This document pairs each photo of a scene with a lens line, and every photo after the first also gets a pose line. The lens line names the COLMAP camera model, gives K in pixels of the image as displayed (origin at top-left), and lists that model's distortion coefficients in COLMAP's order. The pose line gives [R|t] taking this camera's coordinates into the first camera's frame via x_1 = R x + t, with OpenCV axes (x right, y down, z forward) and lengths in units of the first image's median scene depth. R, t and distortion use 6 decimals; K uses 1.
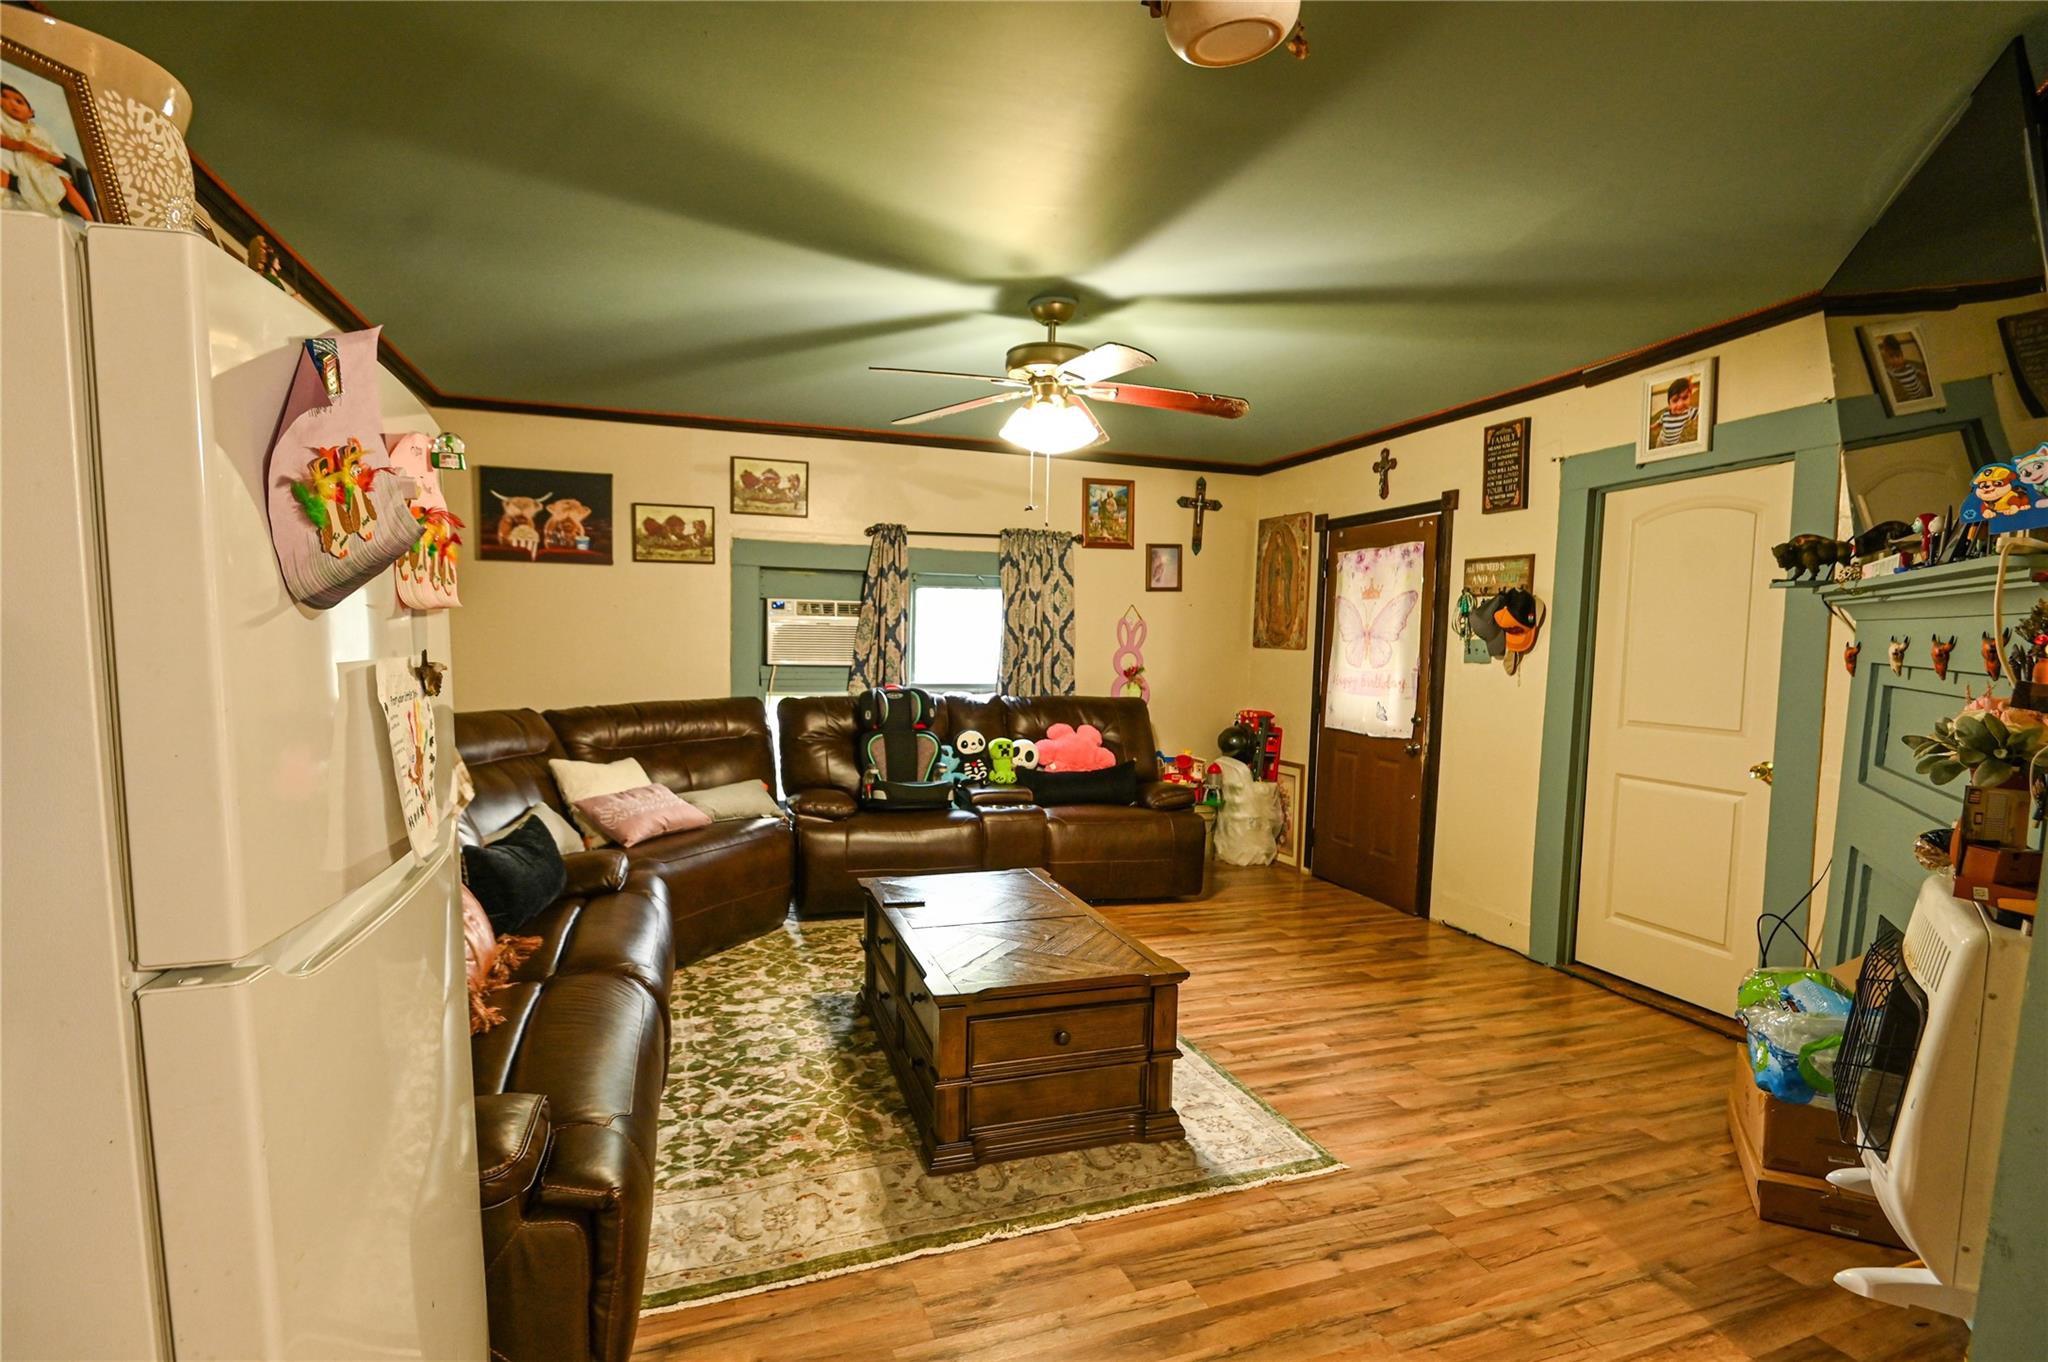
lens RADIAL K [[917.3, 0, 1013.6], [0, 917.3, 709.0], [0, 0, 1]] dist [-0.000255, -0.000035]
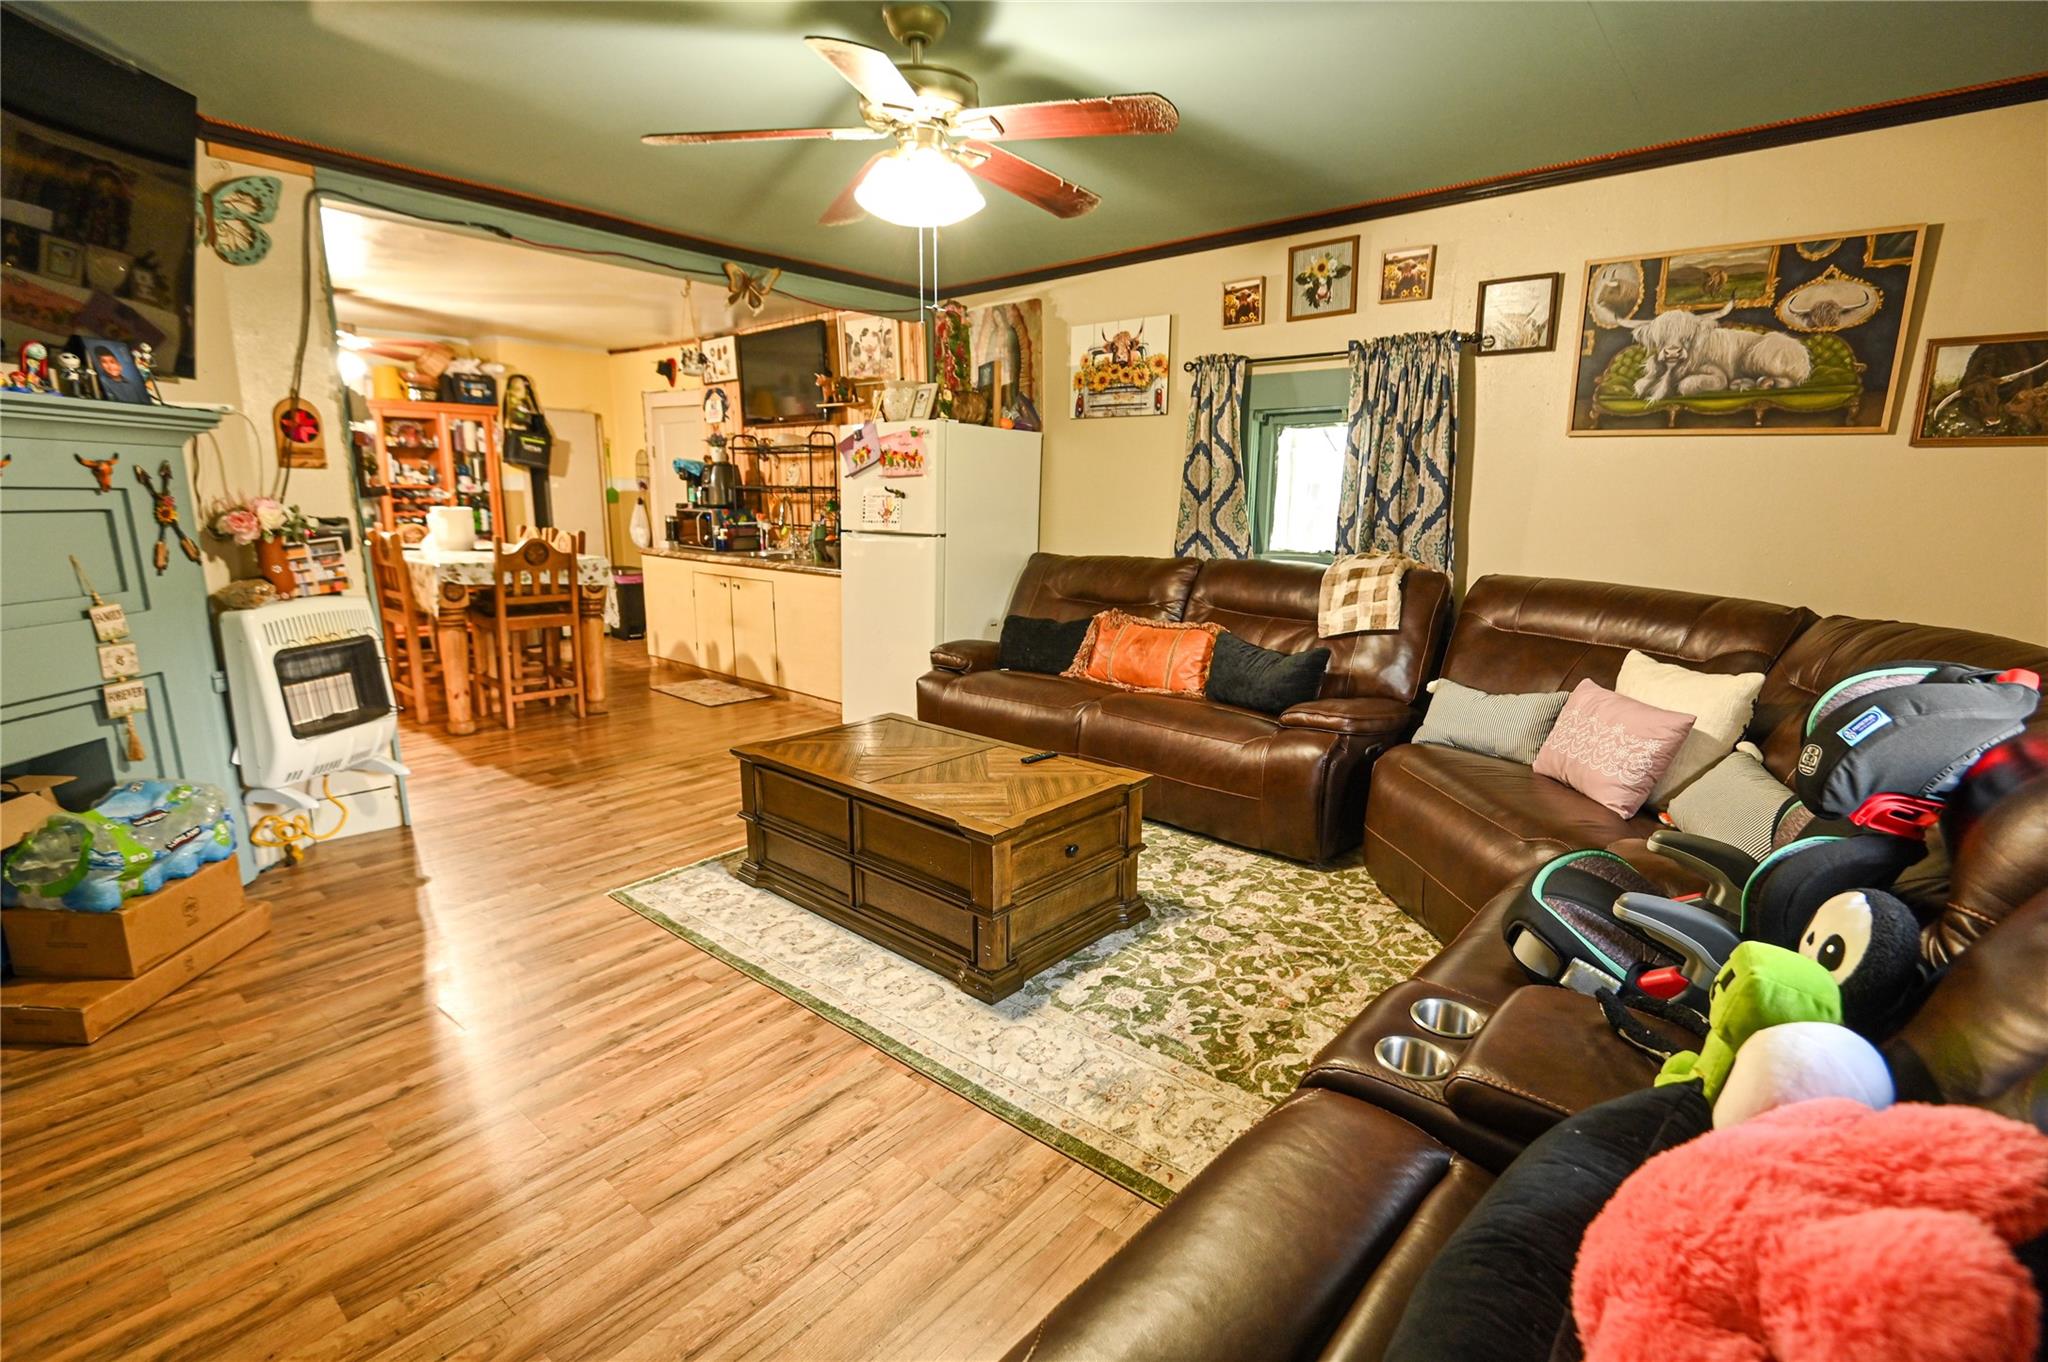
lens RADIAL K [[917.3, 0, 1013.6], [0, 917.3, 709.0], [0, 0, 1]] dist [-0.000255, -0.000035]
pose [[-0.854707, 0.100396, -0.509310, 0.354266], [-0.059161, 0.955889, 0.287709, -0.104032], [0.515728, 0.276038, -0.811065, 1.587738]]
